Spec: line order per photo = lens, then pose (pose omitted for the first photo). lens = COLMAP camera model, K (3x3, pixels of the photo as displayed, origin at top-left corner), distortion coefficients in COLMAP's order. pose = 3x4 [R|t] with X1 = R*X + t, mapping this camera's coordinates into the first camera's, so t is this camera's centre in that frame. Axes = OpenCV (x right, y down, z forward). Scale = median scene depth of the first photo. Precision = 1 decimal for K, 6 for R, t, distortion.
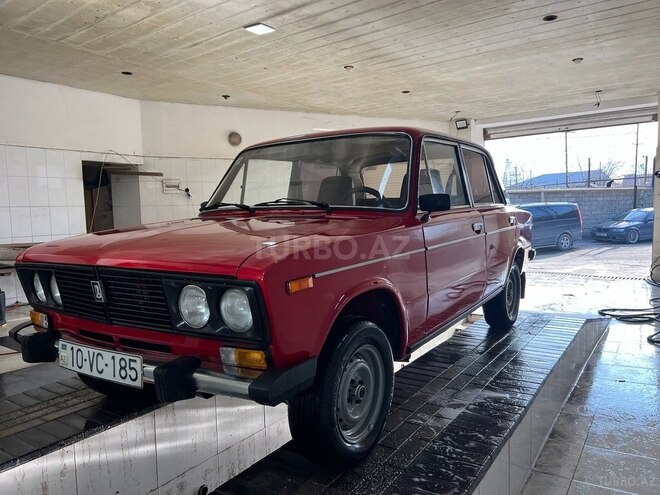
lens RADIAL K [[494.6, 0, 331.0], [0, 494.6, 248.4], [0, 0, 1]] dist [0.043099, -0.045262]
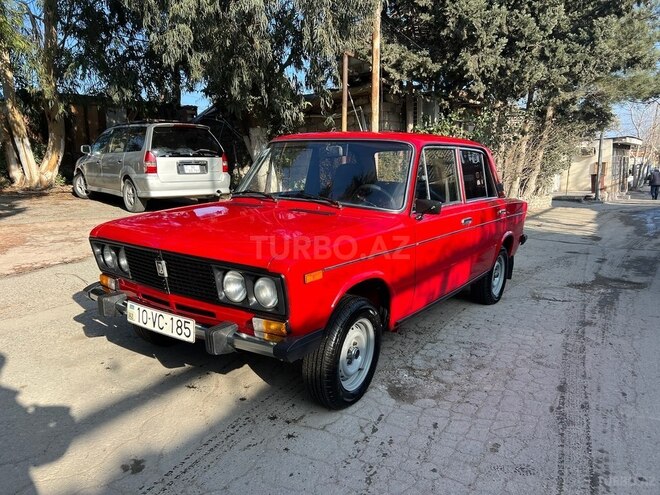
lens RADIAL K [[494.6, 0, 334.9], [0, 494.6, 250.6], [0, 0, 1]] dist [0.043099, -0.045262]
pose [[0.997687, 0.066955, -0.011716, 0.008459], [-0.065552, 0.993351, 0.094638, -0.120543], [0.017975, -0.093651, 0.995443, -0.316100]]
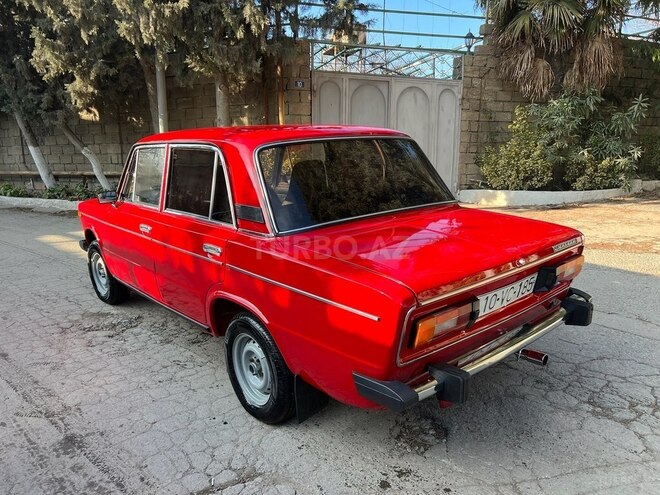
lens RADIAL K [[494.6, 0, 331.0], [0, 494.6, 246.9], [0, 0, 1]] dist [0.043099, -0.045262]
pose [[-0.282292, 0.256637, -0.924364, 1.976172], [-0.044453, 0.959019, 0.279834, -0.546382], [0.958298, 0.120085, -0.259316, 2.776906]]
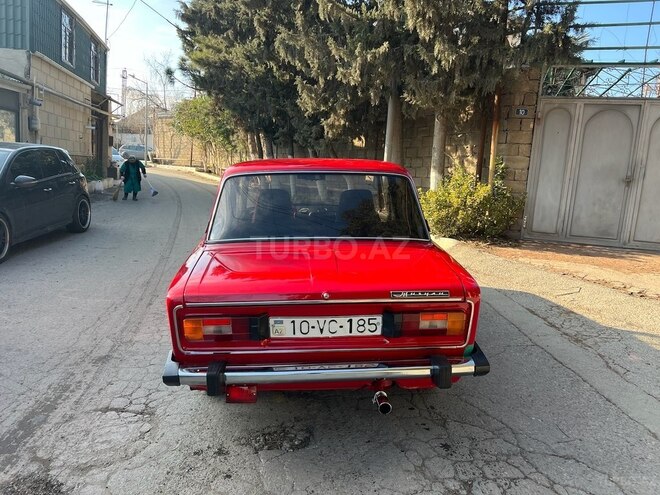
lens RADIAL K [[494.6, 0, 328.4], [0, 494.6, 243.8], [0, 0, 1]] dist [0.043099, -0.045262]
pose [[-0.807136, 0.129305, -0.576031, 1.462216], [-0.026040, 0.966972, 0.253549, -0.641440], [0.589791, 0.219648, -0.777111, 3.837765]]
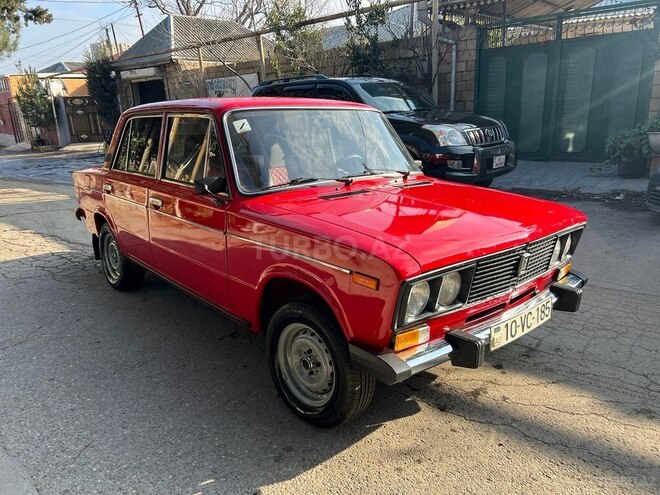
lens RADIAL K [[494.6, 0, 328.3], [0, 494.6, 247.1], [0, 0, 1]] dist [0.043099, -0.045262]
pose [[0.265863, -0.204958, 0.941971, -1.724596], [0.083571, 0.978359, 0.189288, -0.217770], [-0.960382, 0.028397, 0.277238, 1.143663]]
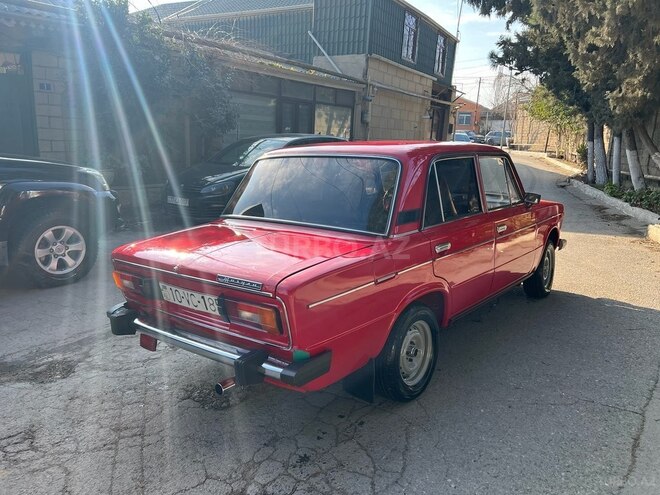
lens RADIAL K [[494.6, 0, 339.7], [0, 494.6, 246.0], [0, 0, 1]] dist [0.043099, -0.045262]
pose [[-0.995618, 0.027694, 0.089315, 0.215808], [0.051321, 0.960262, 0.274342, -0.607877], [-0.078168, 0.277723, -0.957476, 4.133641]]
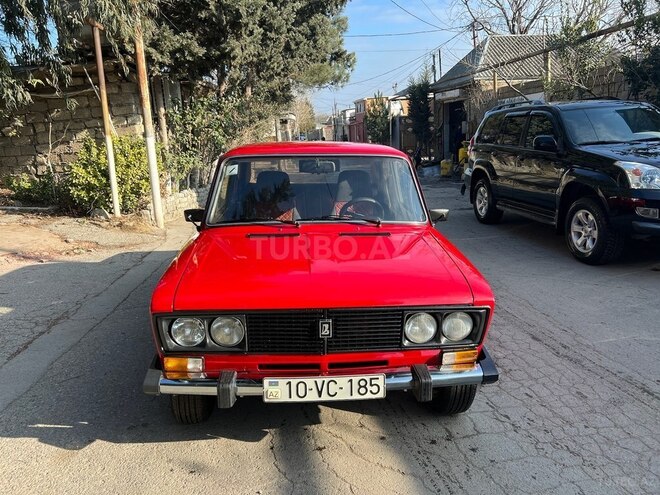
lens RADIAL K [[494.6, 0, 331.1], [0, 494.6, 248.3], [0, 0, 1]] dist [0.043099, -0.045262]
pose [[0.799674, -0.096469, 0.592634, -1.147090], [0.022264, 0.991094, 0.131289, -0.257537], [-0.600021, -0.091794, 0.794700, 0.095839]]
